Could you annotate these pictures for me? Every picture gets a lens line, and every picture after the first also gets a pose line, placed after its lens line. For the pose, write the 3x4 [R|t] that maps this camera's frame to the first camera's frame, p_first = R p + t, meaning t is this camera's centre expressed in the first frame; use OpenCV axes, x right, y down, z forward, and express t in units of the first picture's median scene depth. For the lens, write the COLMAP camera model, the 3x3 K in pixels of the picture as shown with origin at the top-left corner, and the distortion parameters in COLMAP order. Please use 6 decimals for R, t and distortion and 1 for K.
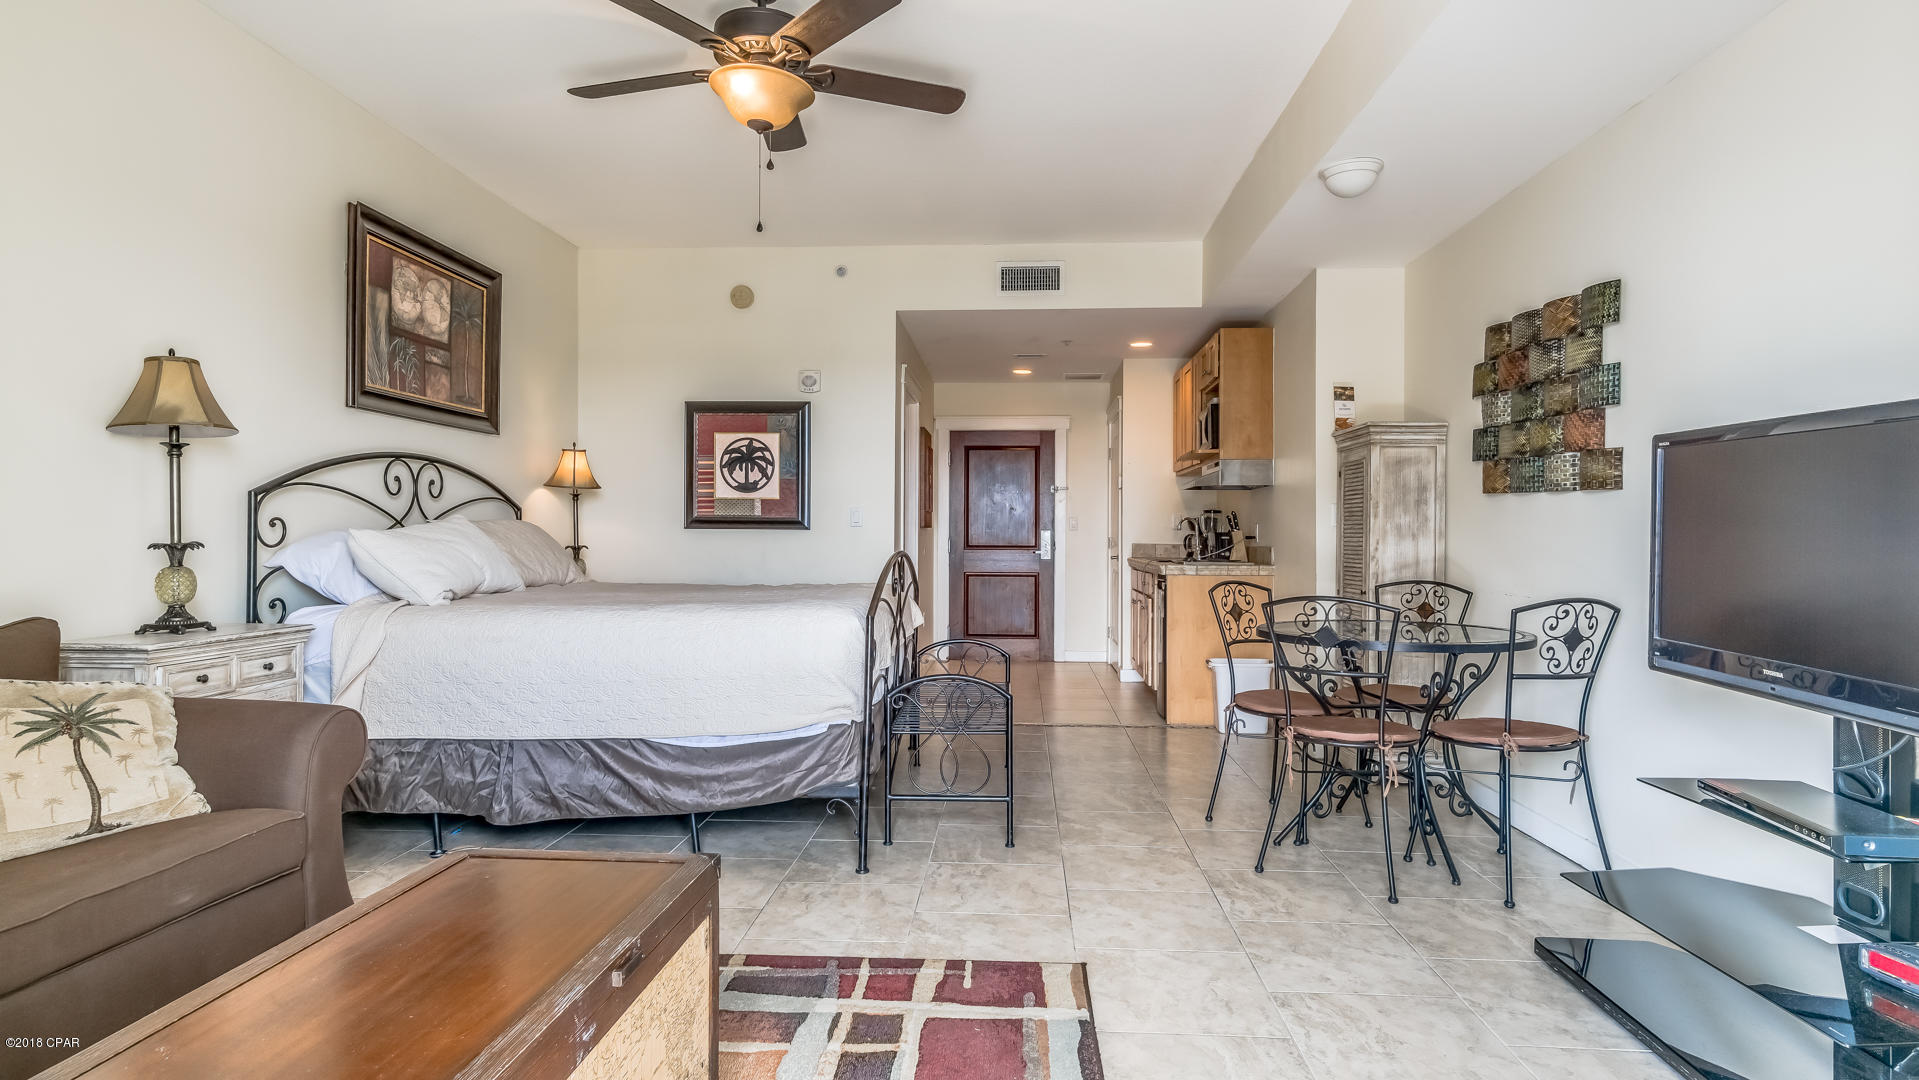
lens RADIAL K [[1020.0, 0, 971.1], [0, 1020.0, 537.9], [0, 0, 1]] dist [0.019227, -0.000350]
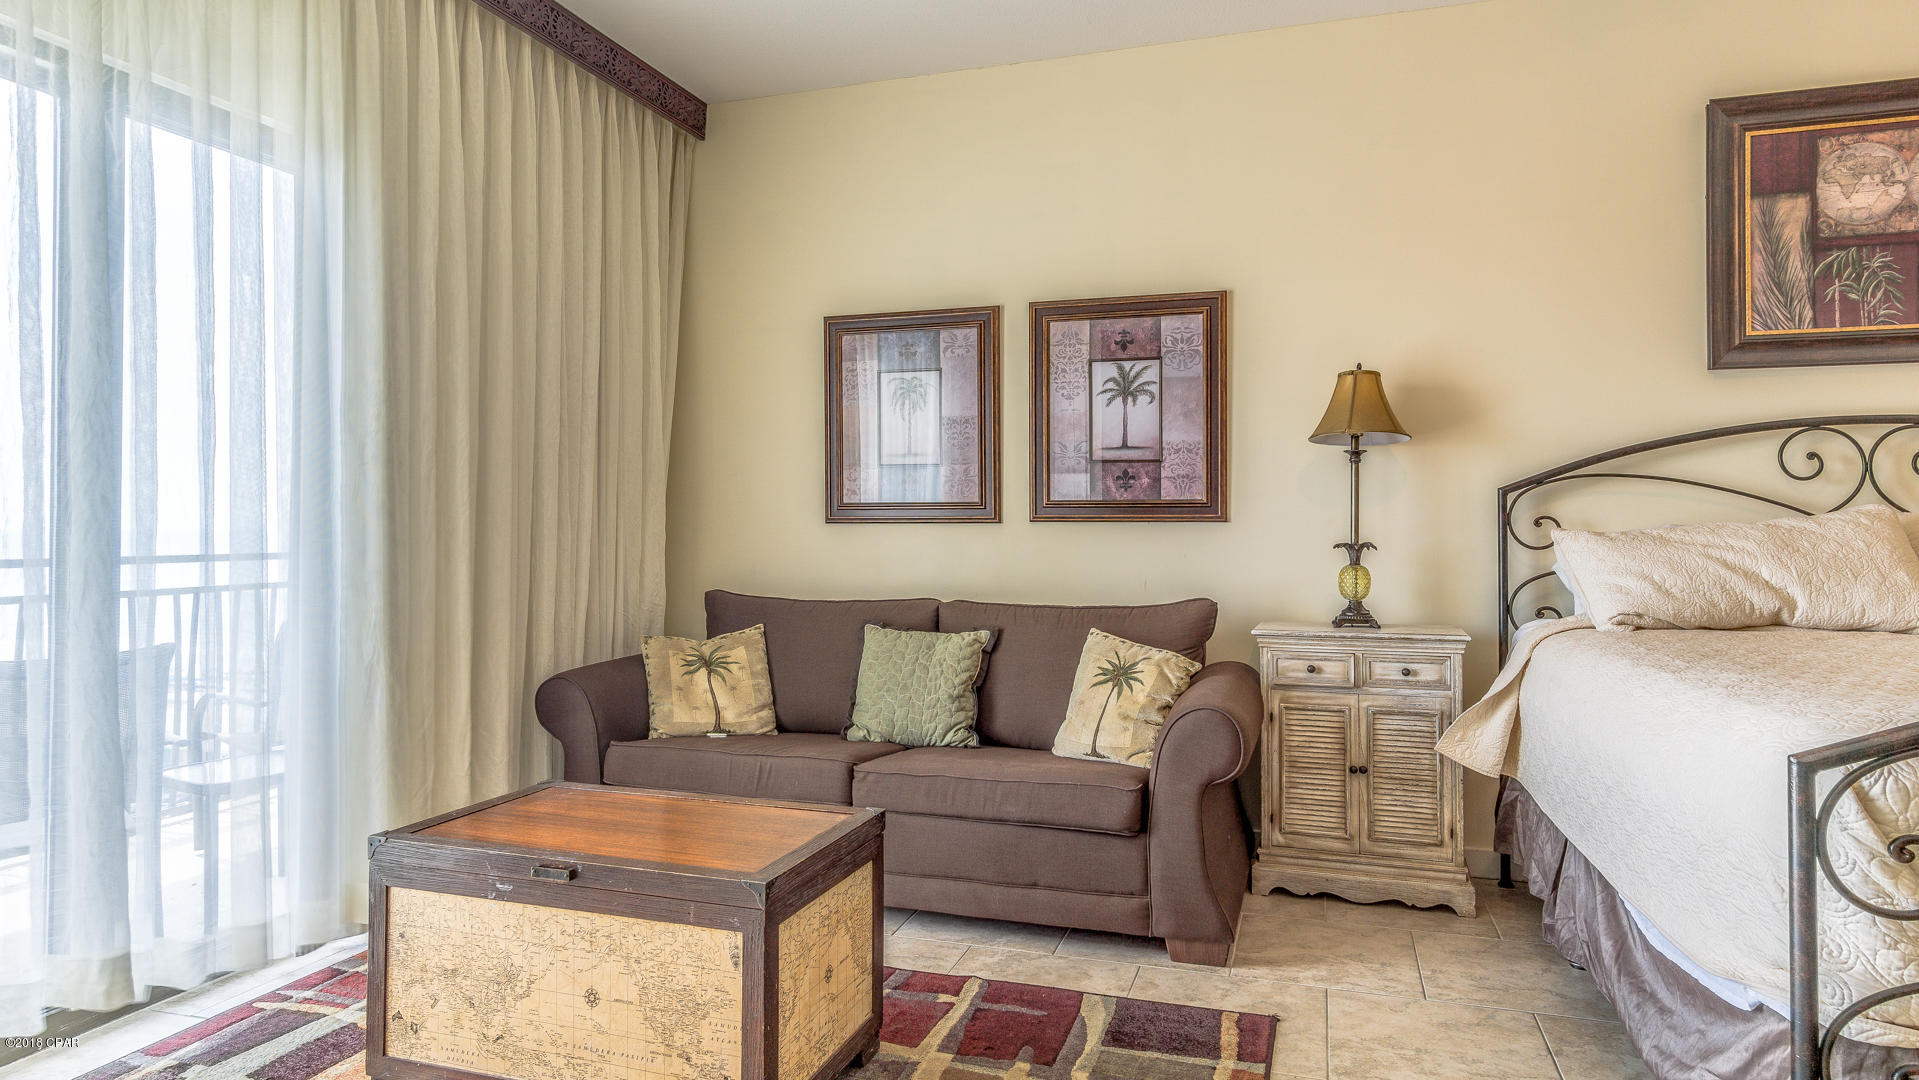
lens RADIAL K [[1064.5, 0, 967.8], [0, 1064.5, 509.4], [0, 0, 1]] dist [0.006928, 0.001293]
pose [[-0.247220, -0.022179, -0.968705, 0.288834], [-0.003850, 0.999753, -0.021907, -0.003038], [0.968952, -0.001686, -0.247244, 0.626655]]
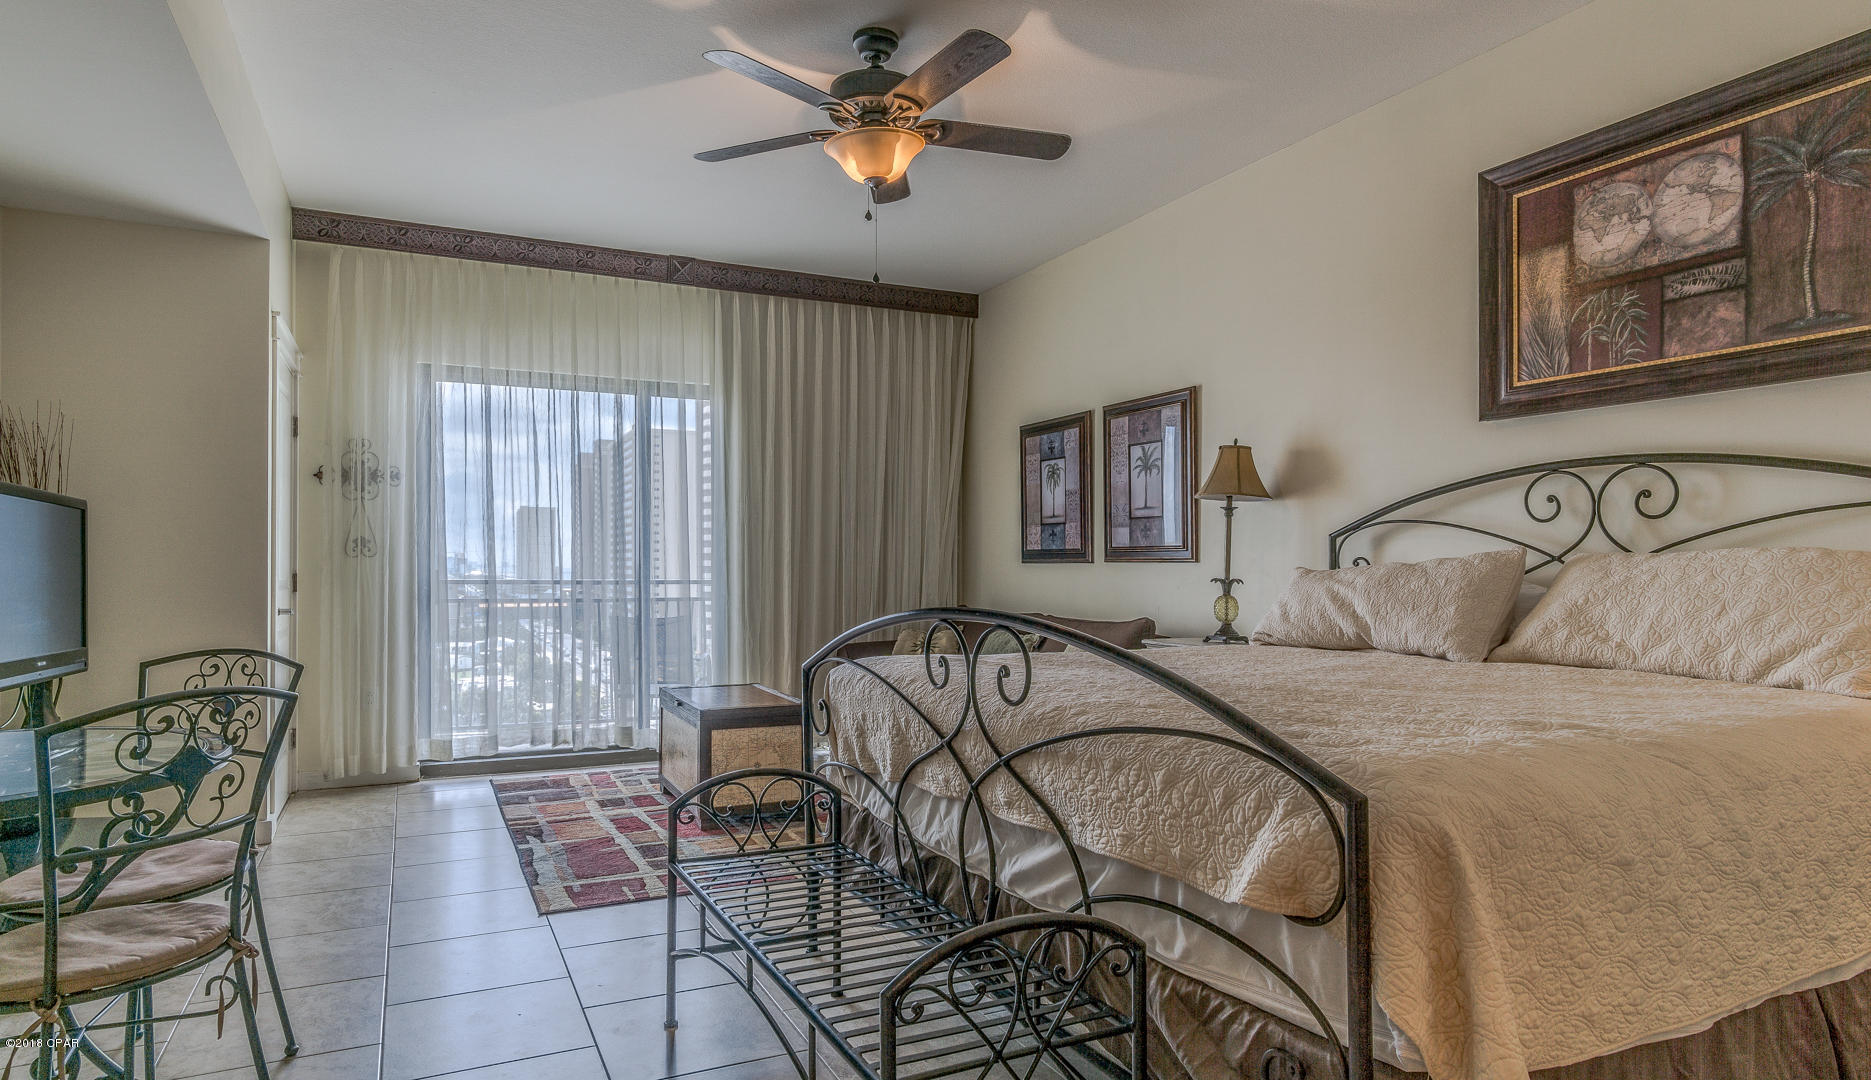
lens RADIAL K [[1048.2, 0, 902.4], [0, 1048.2, 551.8], [0, 0, 1]] dist [0.016635, 0.000739]
pose [[-0.884665, -0.011277, -0.466091, 0.200299], [-0.006259, 0.999905, -0.012312, -0.007654], [0.466186, -0.007975, -0.884651, 1.457194]]
